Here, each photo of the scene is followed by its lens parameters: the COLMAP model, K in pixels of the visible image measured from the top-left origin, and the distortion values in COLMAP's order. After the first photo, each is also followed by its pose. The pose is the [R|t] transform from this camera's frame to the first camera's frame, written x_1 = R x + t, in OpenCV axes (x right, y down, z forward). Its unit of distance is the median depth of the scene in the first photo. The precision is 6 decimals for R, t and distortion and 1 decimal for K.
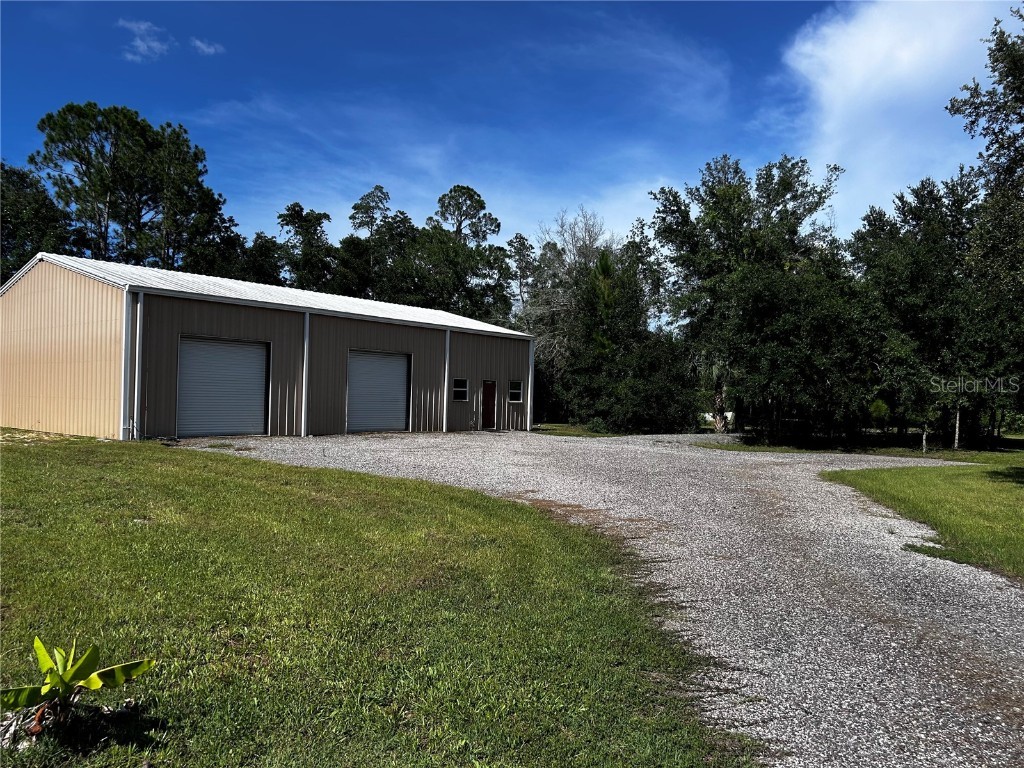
lens RADIAL K [[770.2, 0, 510.8], [0, 770.2, 388.9], [0, 0, 1]] dist [0.040277, -0.051210]
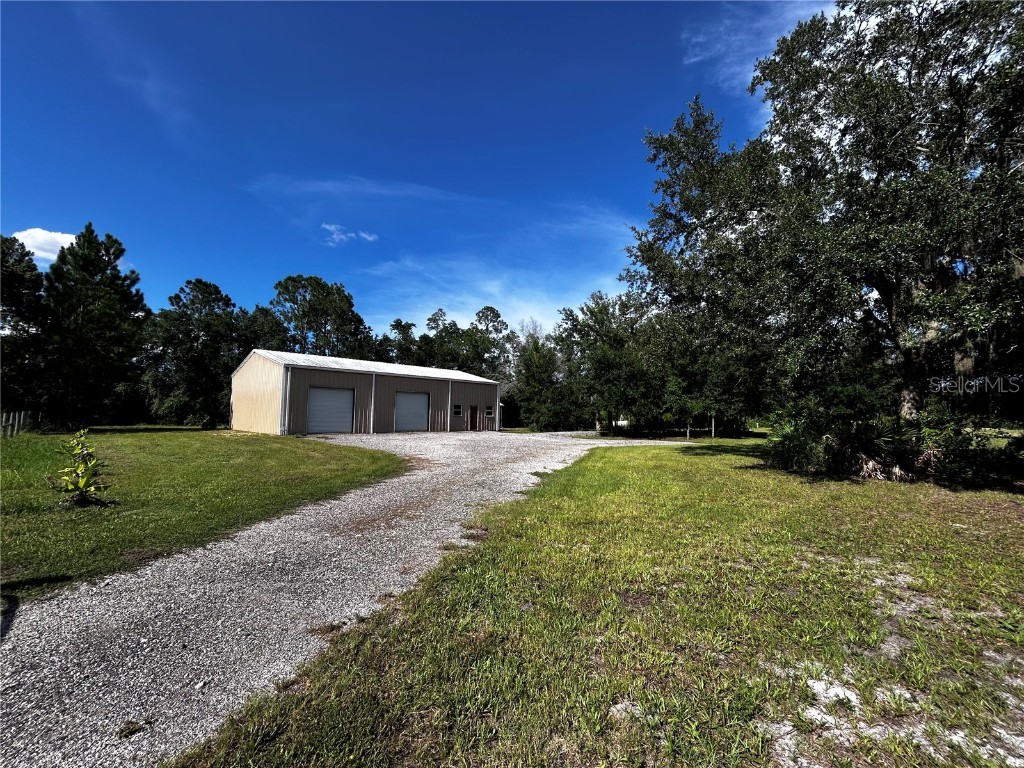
lens RADIAL K [[417.4, 0, 512.0], [0, 417.4, 384.0], [0, 0, 1]] dist [-0.010930, -0.000094]
pose [[0.997328, -0.017742, -0.070873, 0.124528], [0.013162, 0.997827, -0.064568, 0.003816], [0.071865, 0.063462, 0.995393, -0.063210]]
